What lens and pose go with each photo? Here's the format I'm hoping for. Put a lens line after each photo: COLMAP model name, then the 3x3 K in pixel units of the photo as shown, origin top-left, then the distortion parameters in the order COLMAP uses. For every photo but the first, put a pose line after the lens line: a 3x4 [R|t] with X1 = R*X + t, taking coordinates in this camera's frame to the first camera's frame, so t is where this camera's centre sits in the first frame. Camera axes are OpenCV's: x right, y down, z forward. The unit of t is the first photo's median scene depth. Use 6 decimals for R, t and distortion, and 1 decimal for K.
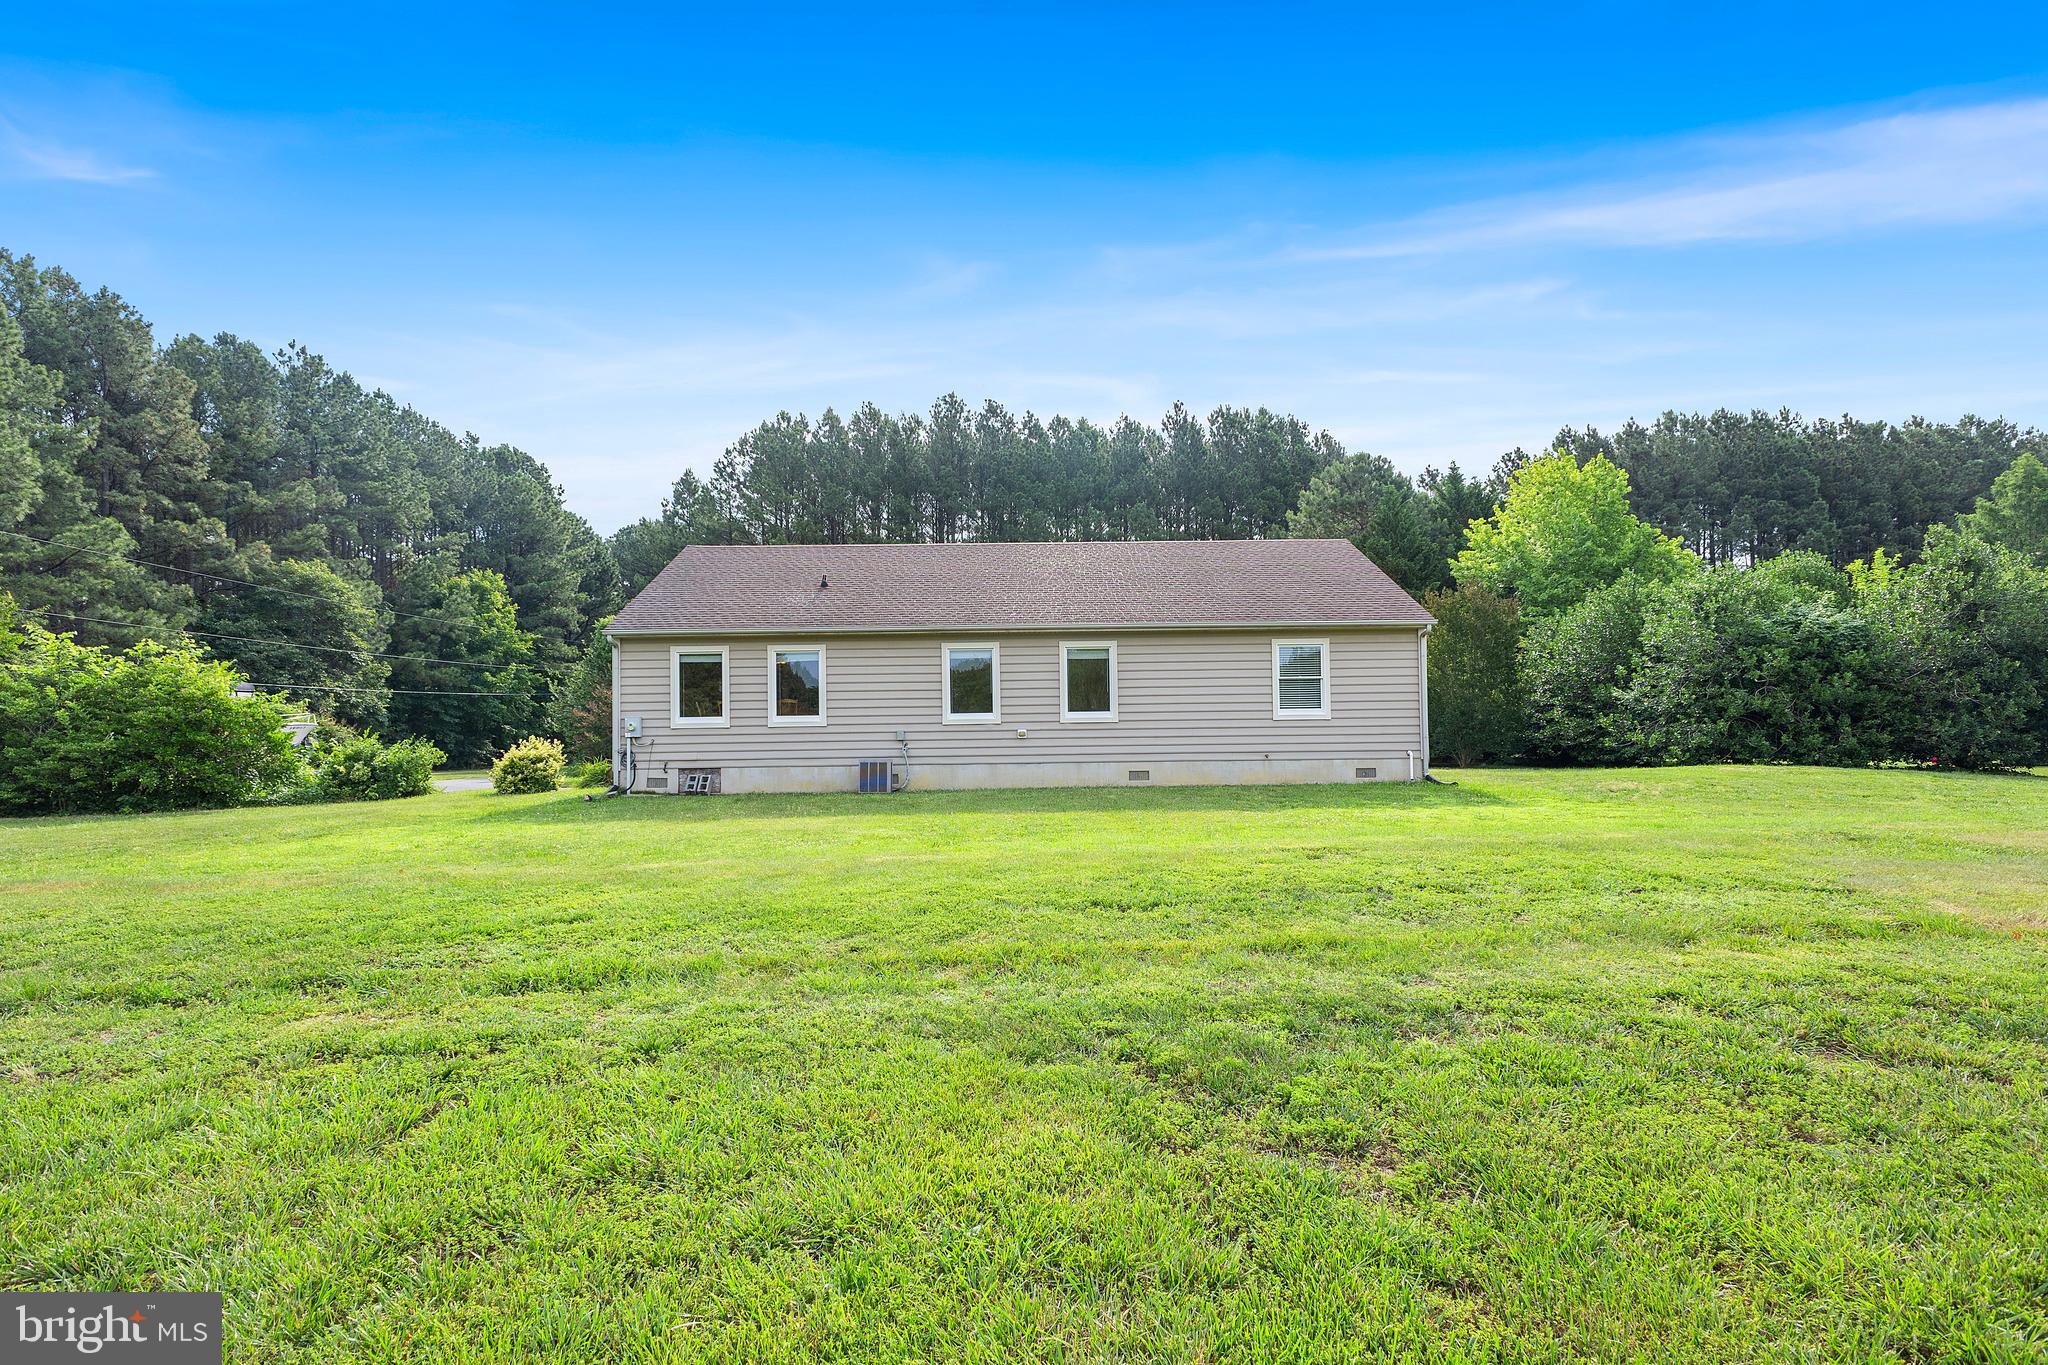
lens RADIAL K [[1045.6, 0, 1027.8], [0, 1045.6, 690.1], [0, 0, 1]] dist [0.021145, -0.001620]
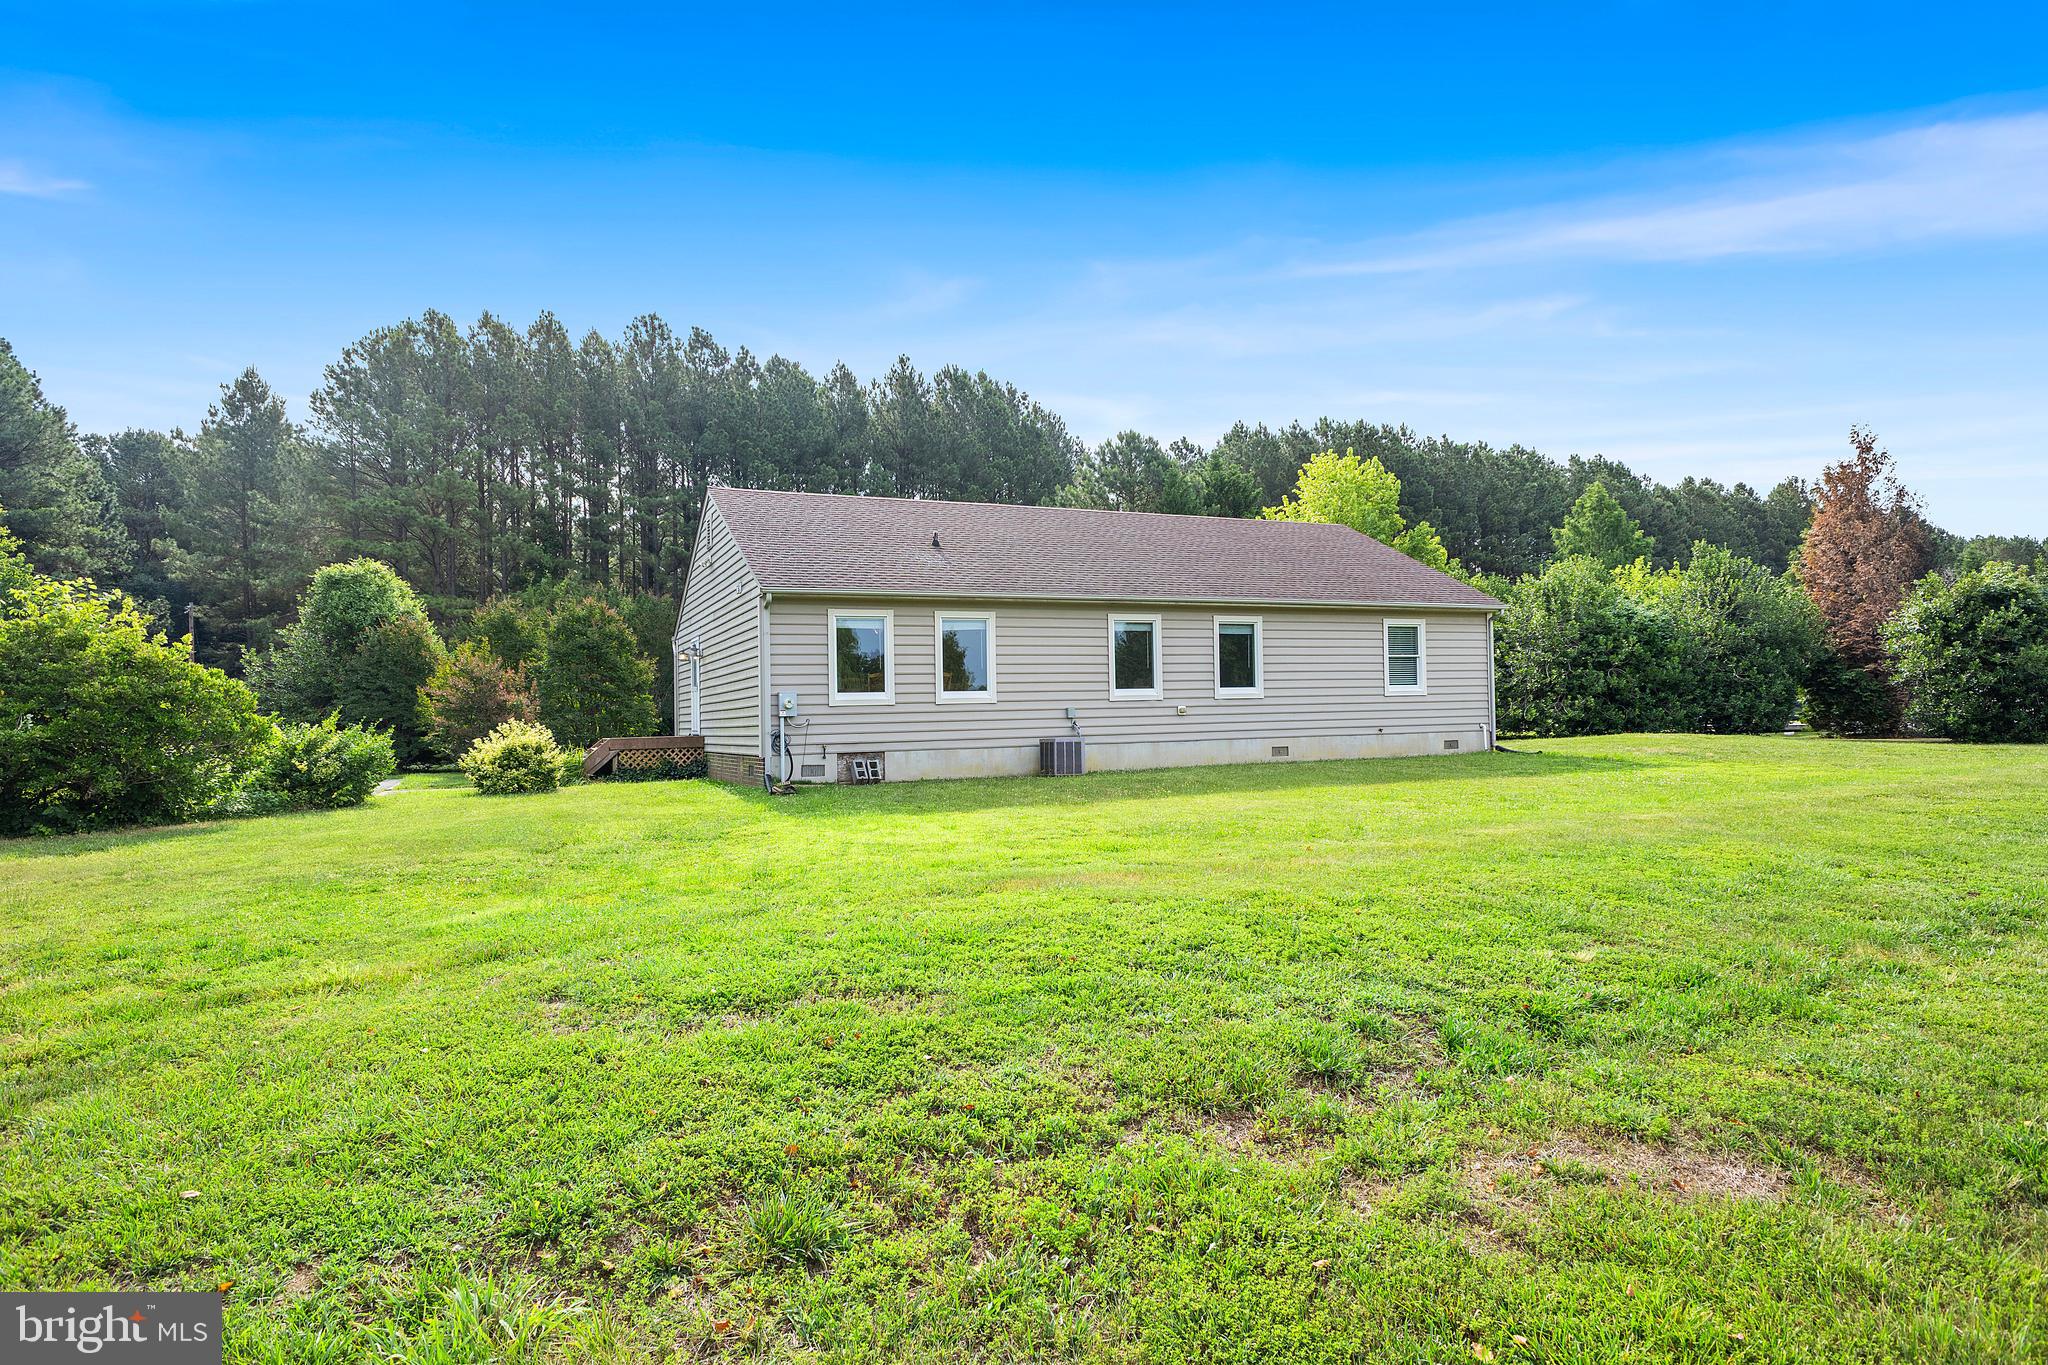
lens RADIAL K [[1150.8, 0, 1024.8], [0, 1150.8, 678.0], [0, 0, 1]] dist [0.000052, -0.006084]
pose [[0.919781, 0.005333, 0.392396, -0.542115], [-0.008111, 0.999952, 0.005422, 0.007449], [-0.392349, -0.008170, 0.919780, 0.083510]]
